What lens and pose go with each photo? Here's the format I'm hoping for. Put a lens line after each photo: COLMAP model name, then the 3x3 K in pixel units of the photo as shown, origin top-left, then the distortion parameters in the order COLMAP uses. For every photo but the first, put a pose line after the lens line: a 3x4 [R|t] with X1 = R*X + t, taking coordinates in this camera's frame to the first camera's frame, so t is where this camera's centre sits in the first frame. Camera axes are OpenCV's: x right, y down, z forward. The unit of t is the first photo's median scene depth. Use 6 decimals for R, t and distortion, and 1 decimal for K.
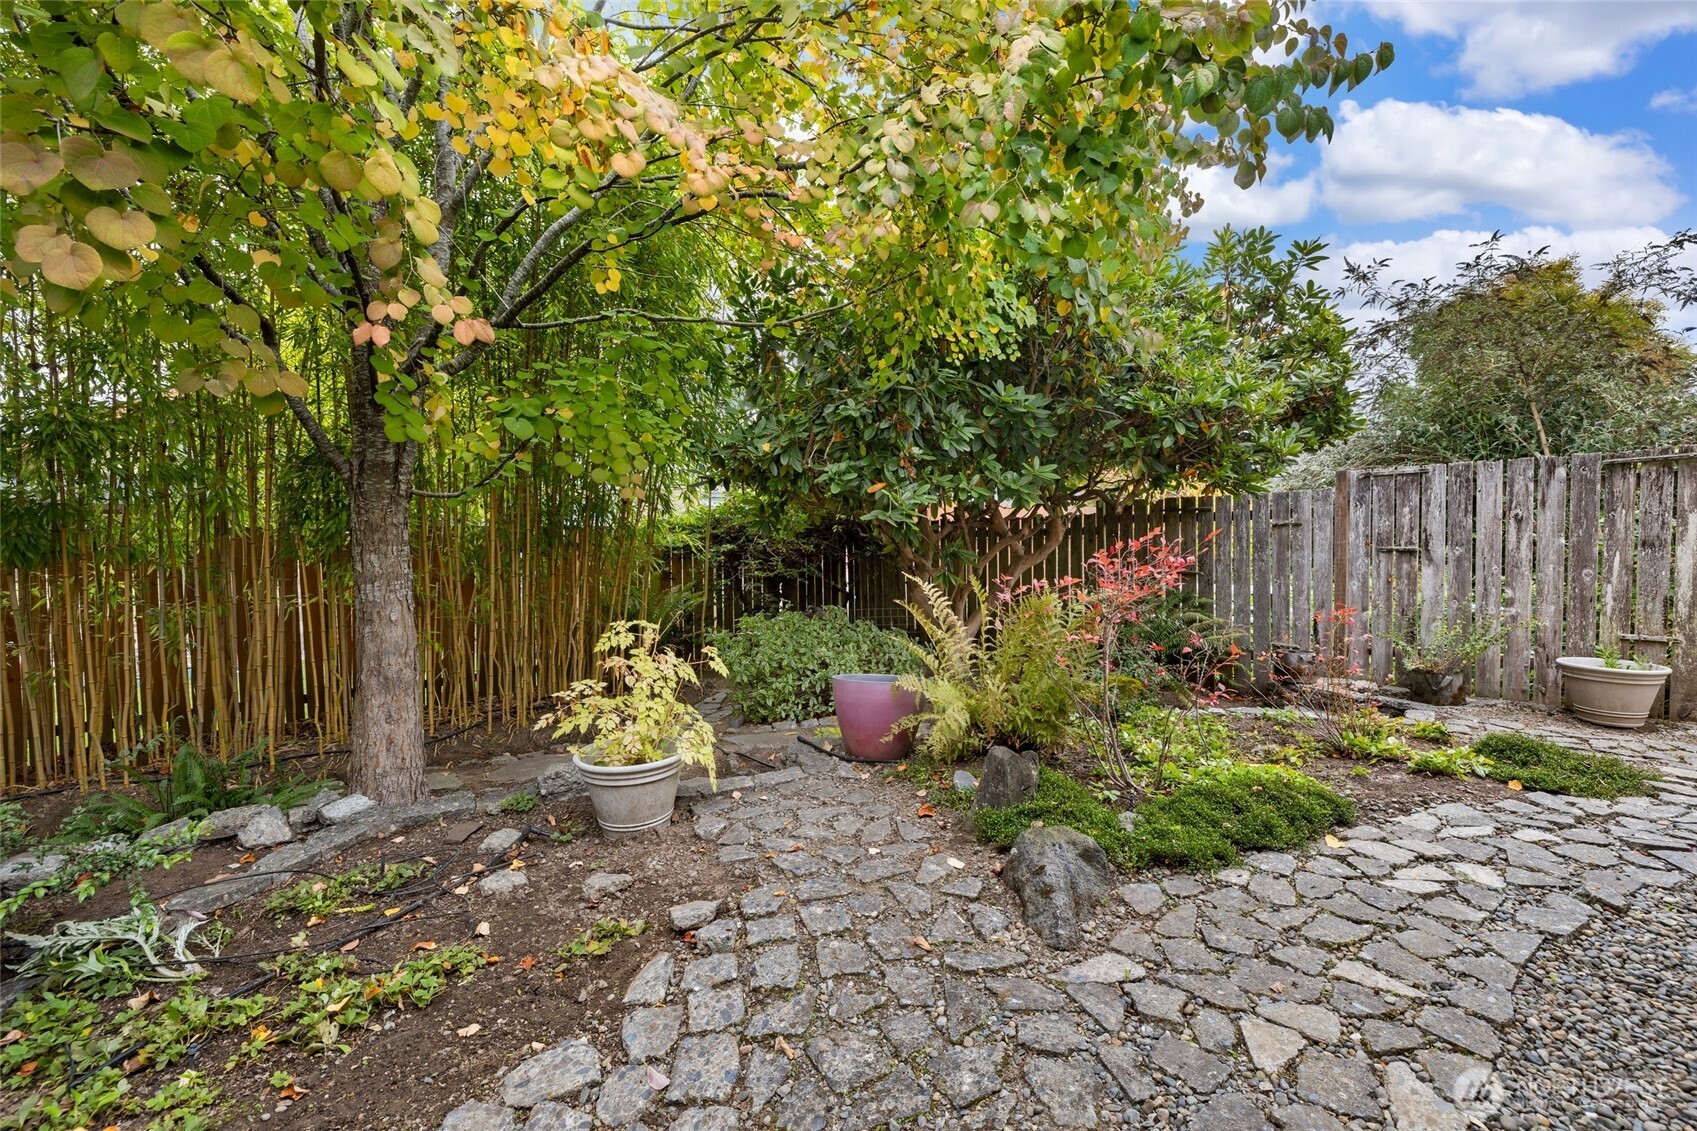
lens RADIAL K [[727.2, 0, 847.8], [0, 727.2, 563.7], [0, 0, 1]] dist [0.004680, -0.000182]
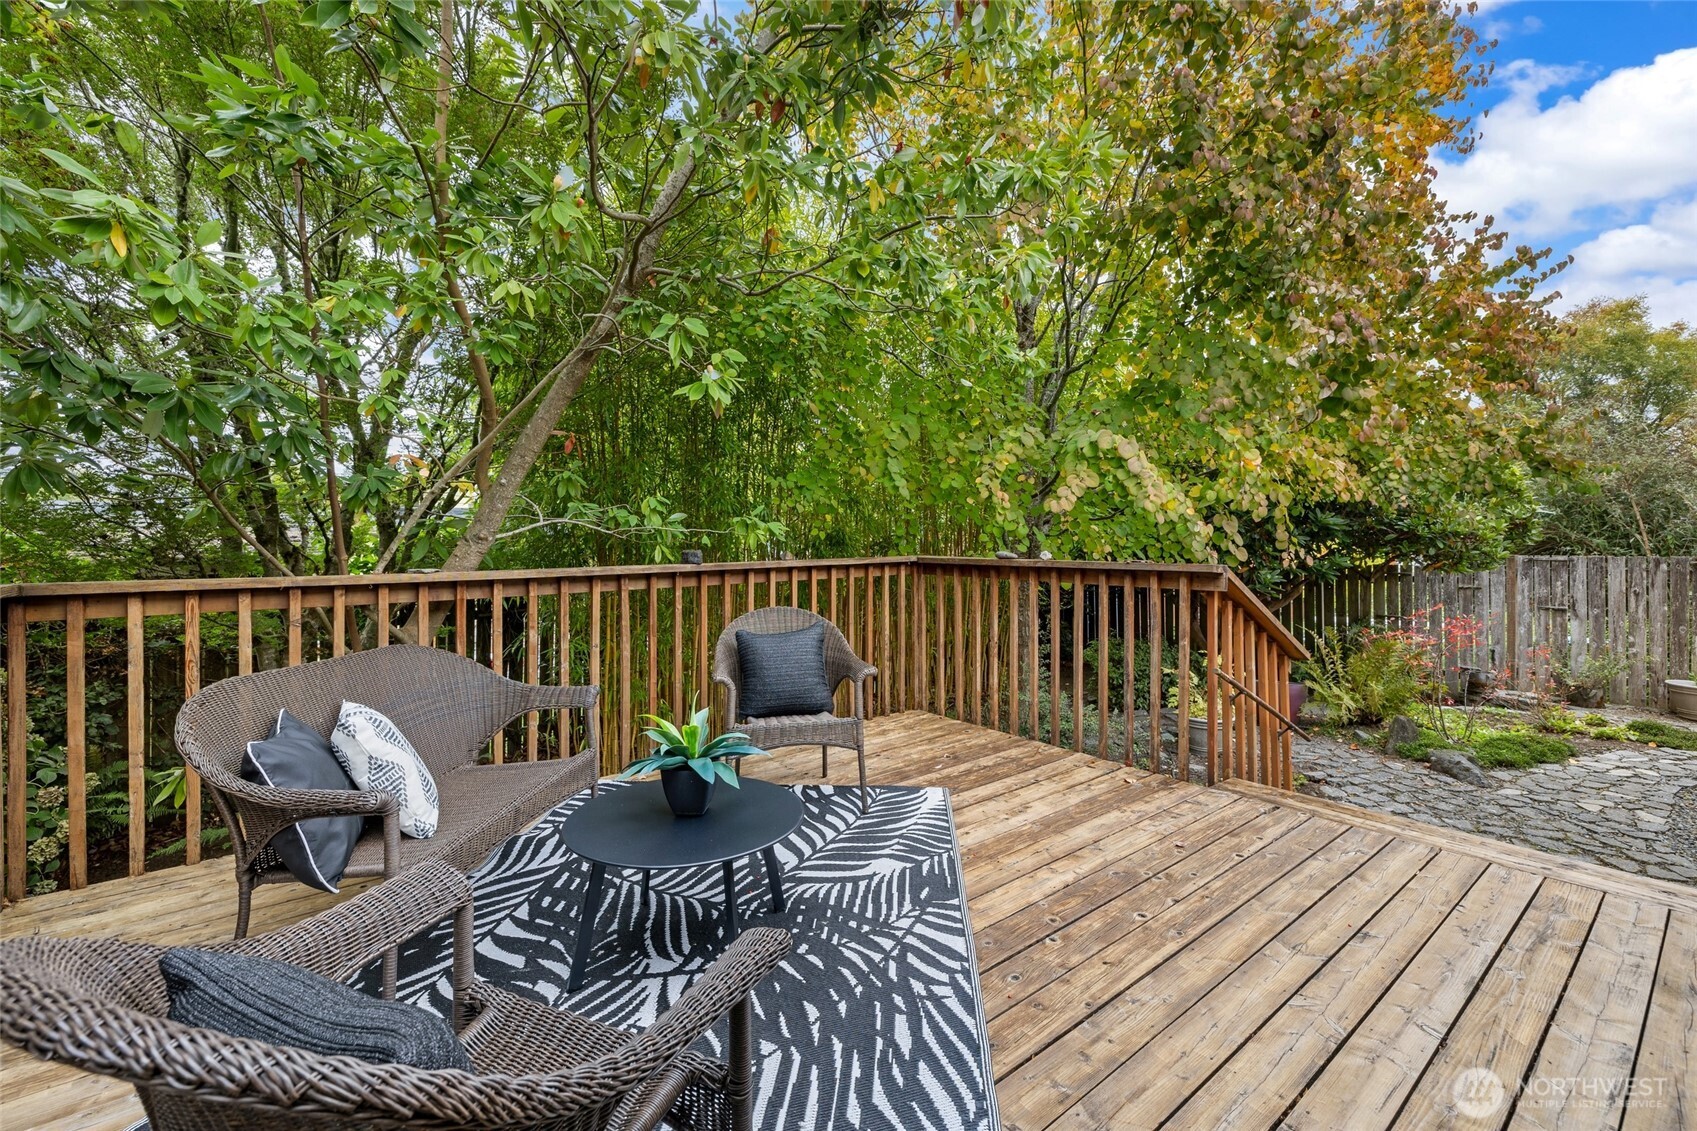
lens RADIAL K [[727.2, 0, 849.3], [0, 727.2, 539.6], [0, 0, 1]] dist [0.004680, -0.000182]
pose [[0.998908, 0.015987, -0.043899, -0.778533], [-0.017703, 0.999083, -0.038989, -0.088964], [0.043235, 0.039724, 0.998275, -0.720272]]
